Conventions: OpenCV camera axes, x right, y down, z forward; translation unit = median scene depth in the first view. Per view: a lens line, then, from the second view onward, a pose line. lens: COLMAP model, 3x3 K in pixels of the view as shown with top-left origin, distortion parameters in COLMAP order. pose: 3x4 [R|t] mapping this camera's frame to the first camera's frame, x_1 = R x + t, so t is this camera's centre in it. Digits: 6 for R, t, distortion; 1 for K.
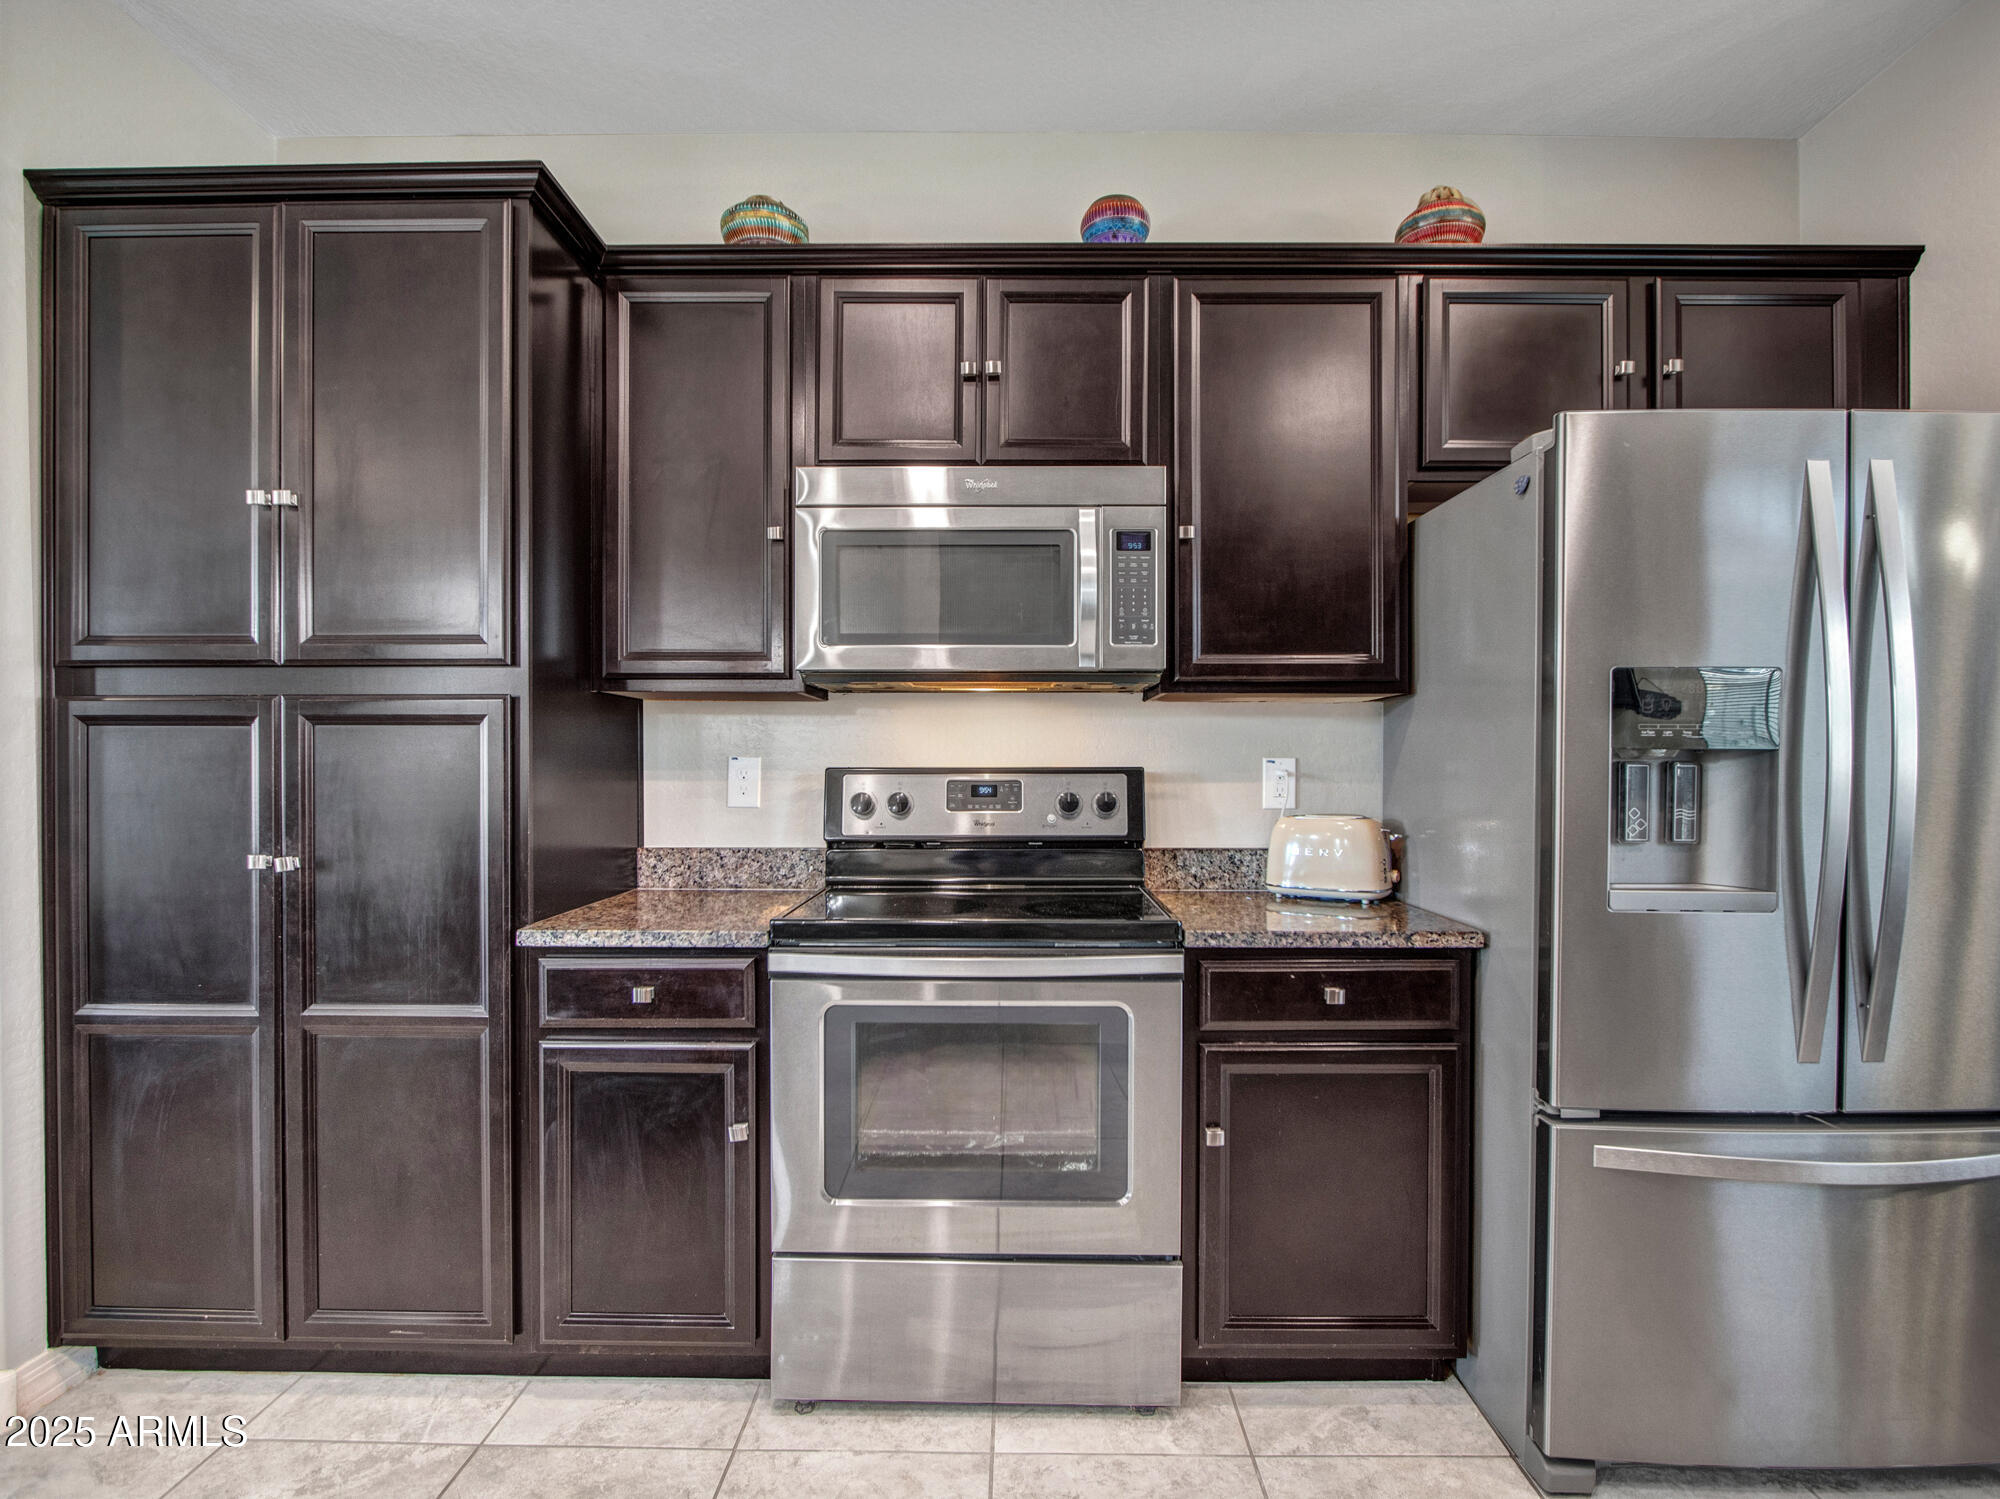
lens RADIAL K [[1070.1, 0, 1005.0], [0, 1070.1, 771.9], [0, 0, 1]] dist [-0.008796, -0.001512]
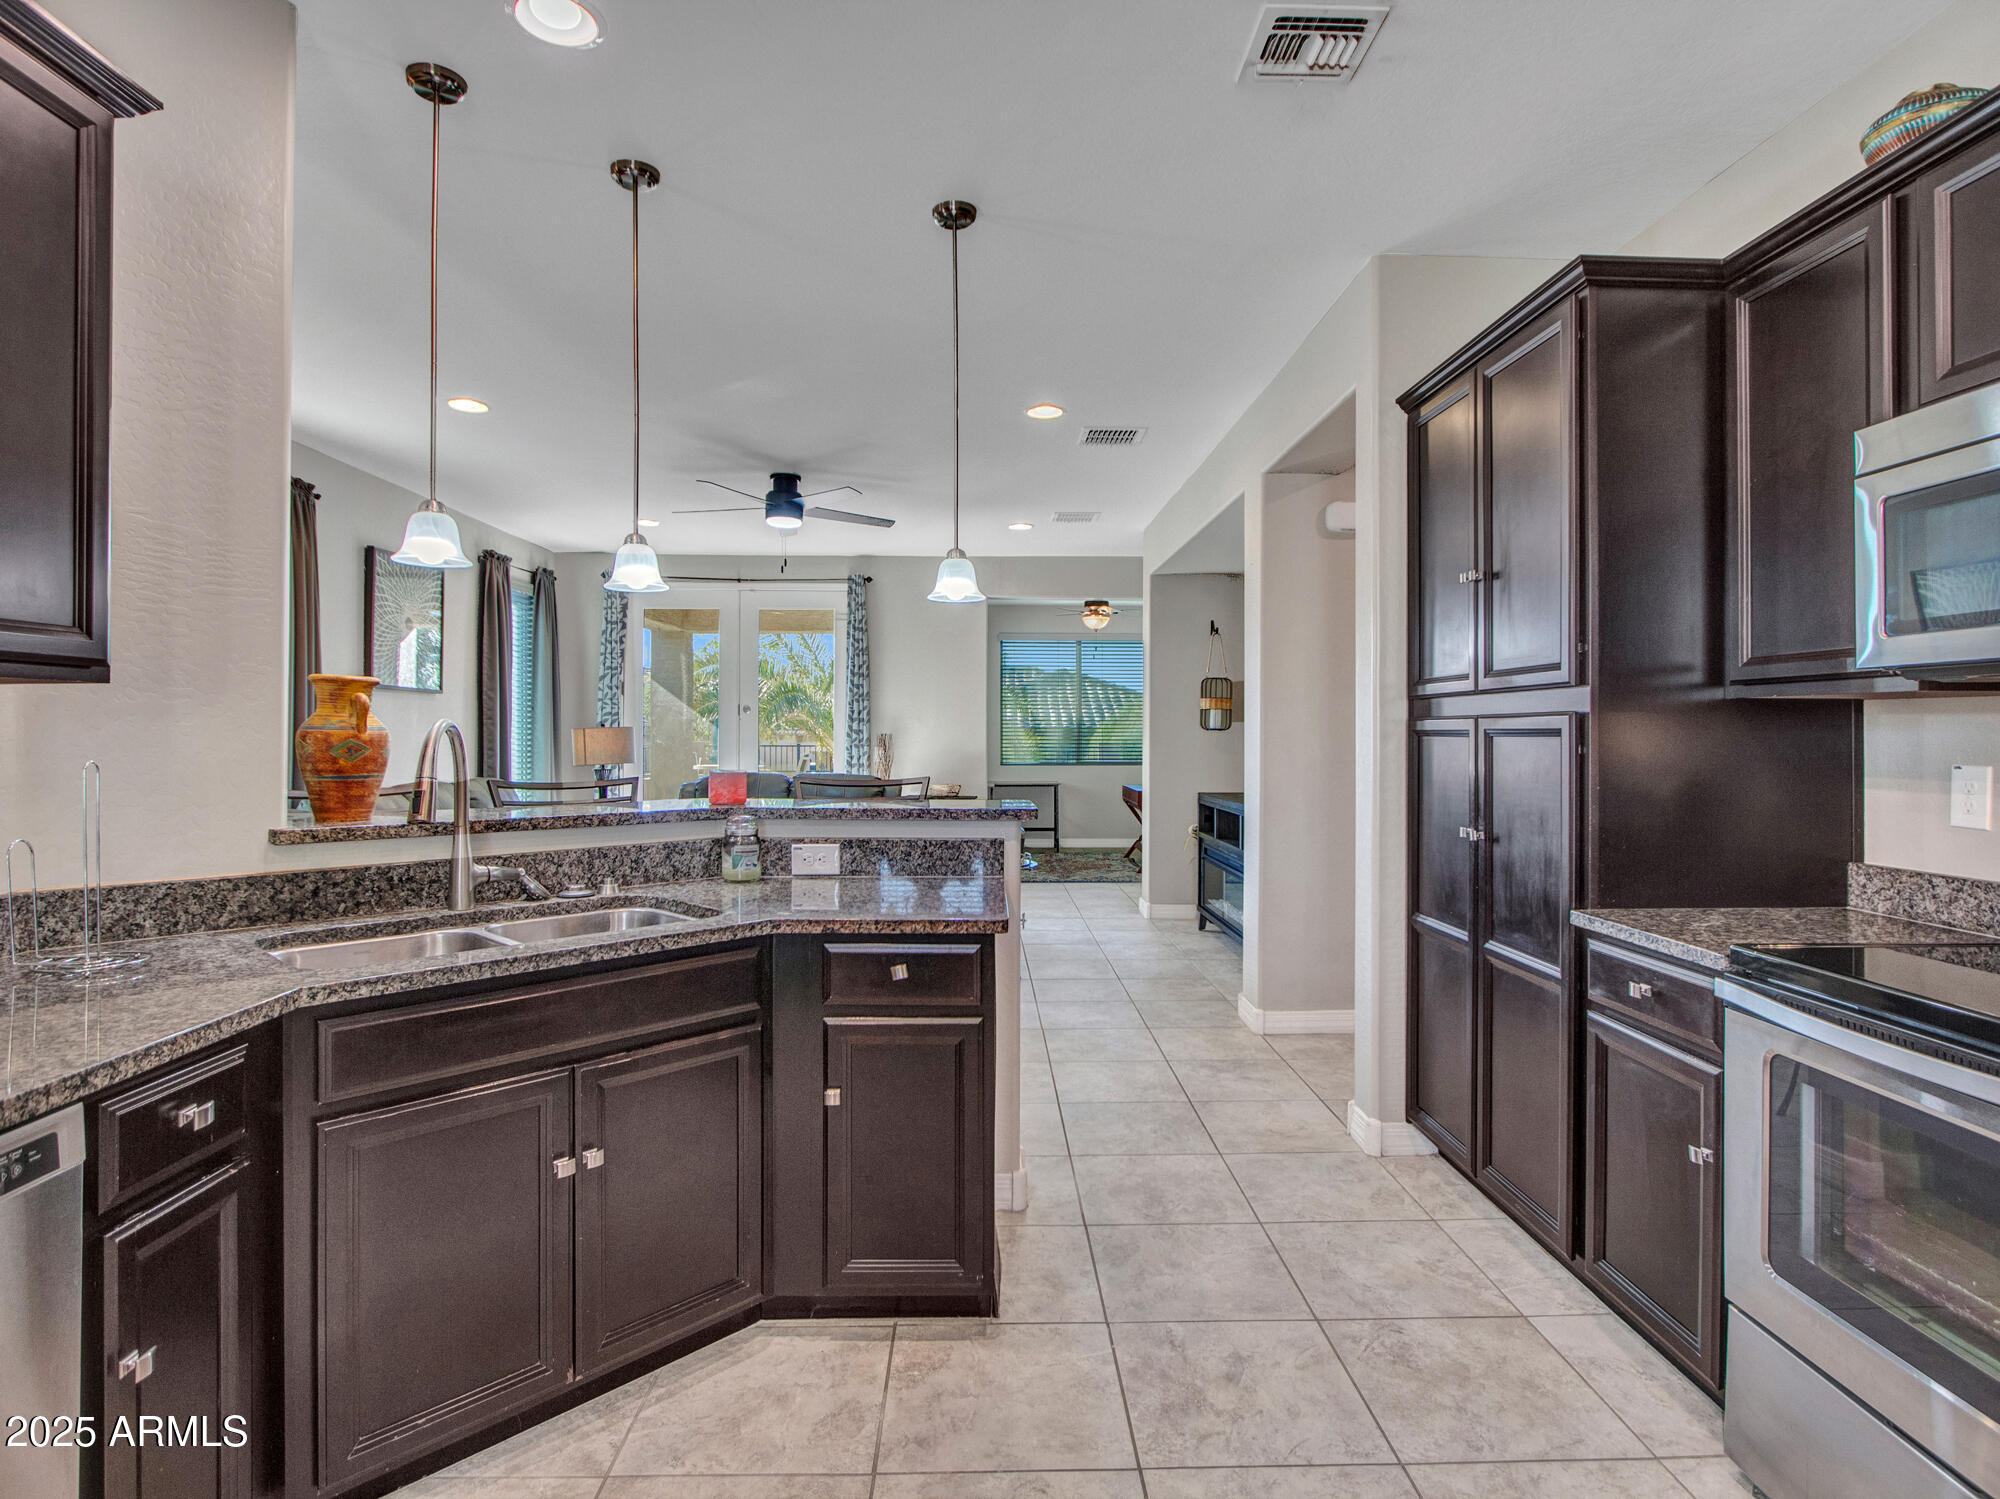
lens RADIAL K [[1055.4, 0, 1002.9], [0, 1055.4, 730.5], [0, 0, 1]] dist [-0.011223, -0.000121]
pose [[0.046967, -0.004366, -0.998887, 0.661372], [-0.009846, 0.999940, -0.004834, -0.038474], [0.998848, 0.010062, 0.046921, 0.307551]]
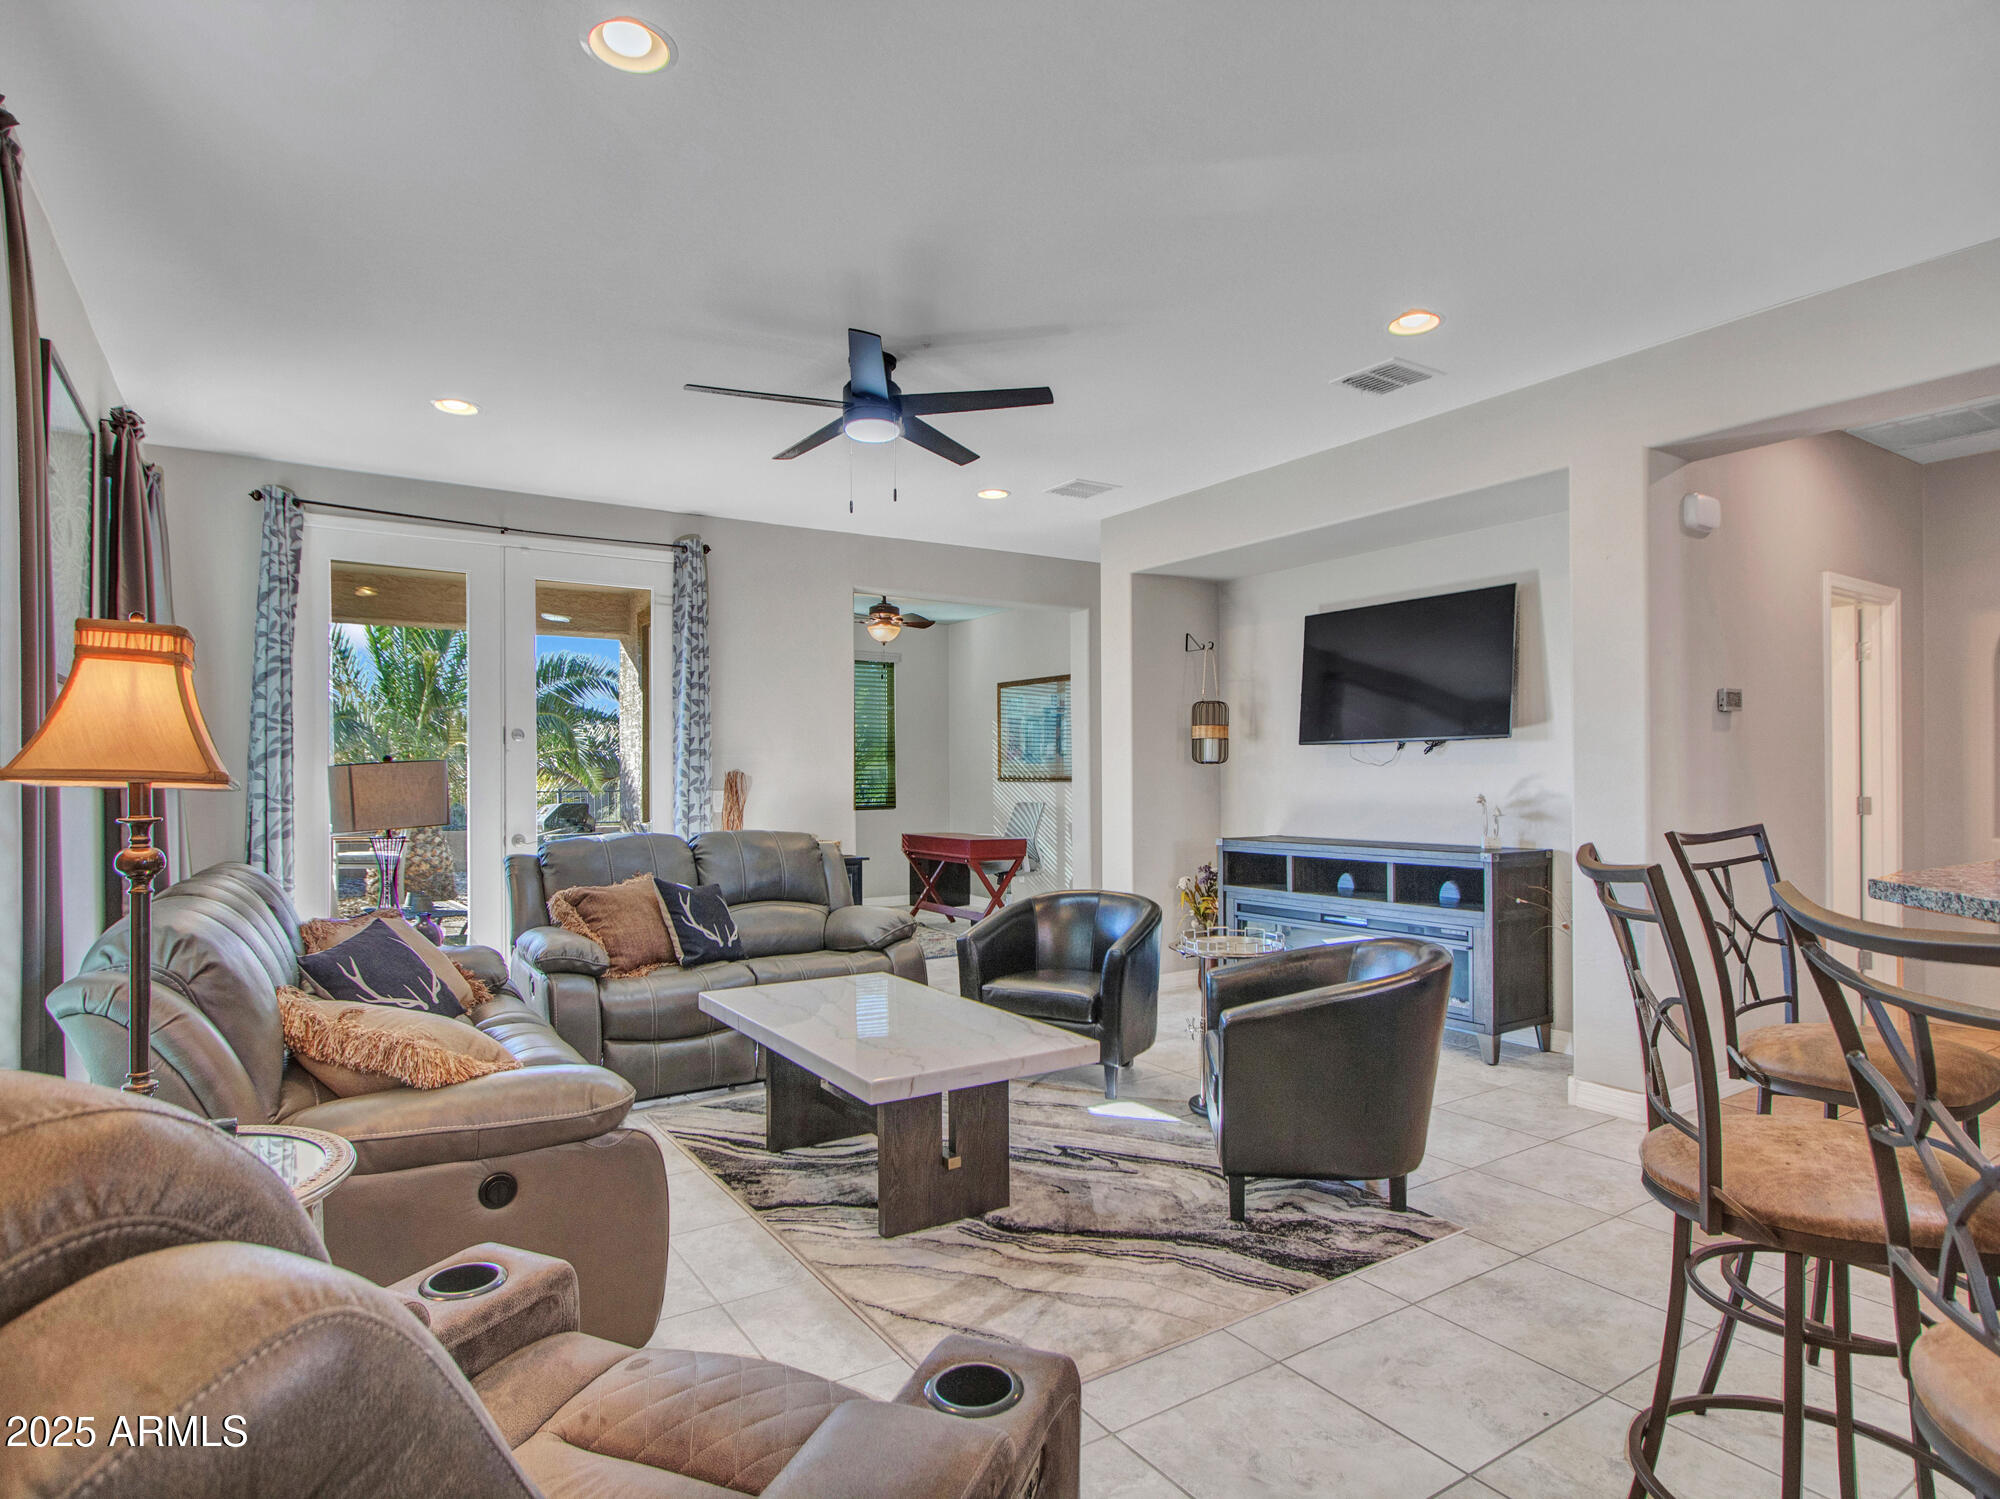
lens RADIAL K [[1070.1, 0, 1005.0], [0, 1070.1, 771.9], [0, 0, 1]] dist [-0.008796, -0.001512]
pose [[0.565348, -0.002055, -0.824850, -0.685960], [0.001648, 0.999998, -0.001362, -0.035547], [0.824851, -0.000589, 0.565350, -1.040871]]
